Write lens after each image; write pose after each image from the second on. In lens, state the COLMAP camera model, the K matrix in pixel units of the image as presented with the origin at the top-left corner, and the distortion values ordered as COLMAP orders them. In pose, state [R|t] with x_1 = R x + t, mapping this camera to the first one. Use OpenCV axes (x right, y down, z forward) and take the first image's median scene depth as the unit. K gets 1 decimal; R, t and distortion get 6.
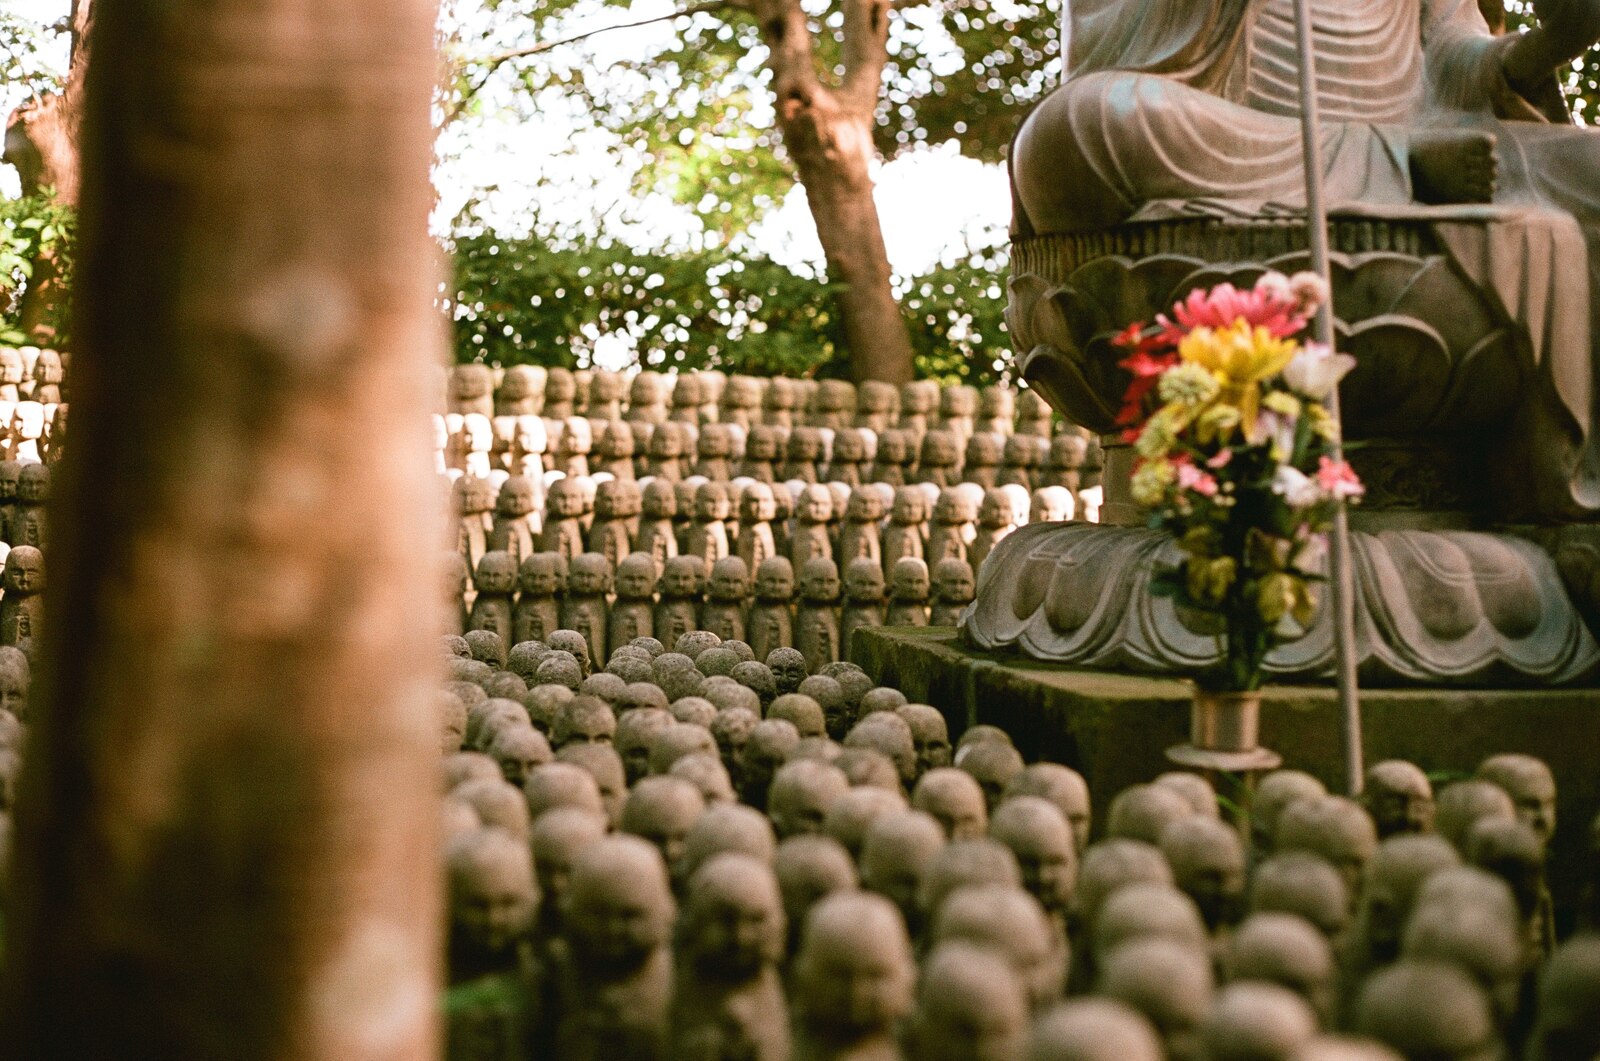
lens RADIAL K [[2287.8, 0, 800.0], [0, 2287.8, 530.5], [0, 0, 1]] dist [-0.132559, 0.006446]
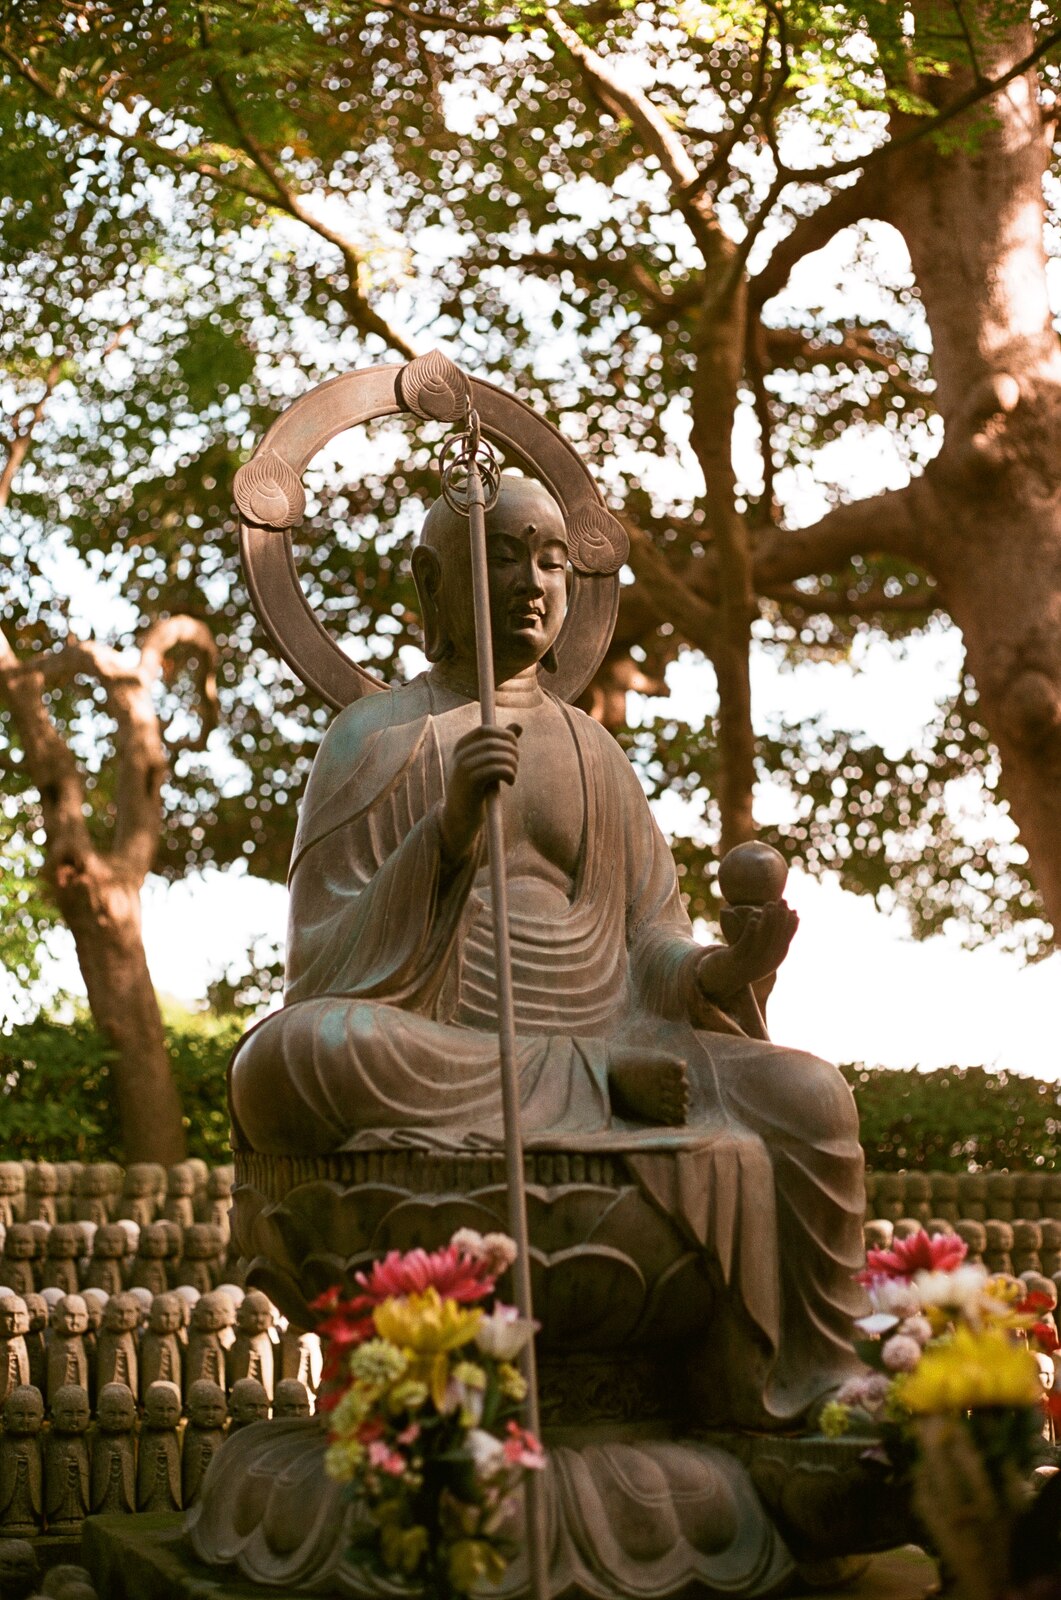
lens RADIAL K [[2287.8, 0, 530.5], [0, 2287.8, 800.0], [0, 0, 1]] dist [-0.132559, 0.006446]
pose [[0.982452, 0.011821, 0.186139, 0.034605], [0.021817, 0.983855, -0.177633, -0.106698], [-0.185234, 0.178577, 0.966333, -0.050782]]
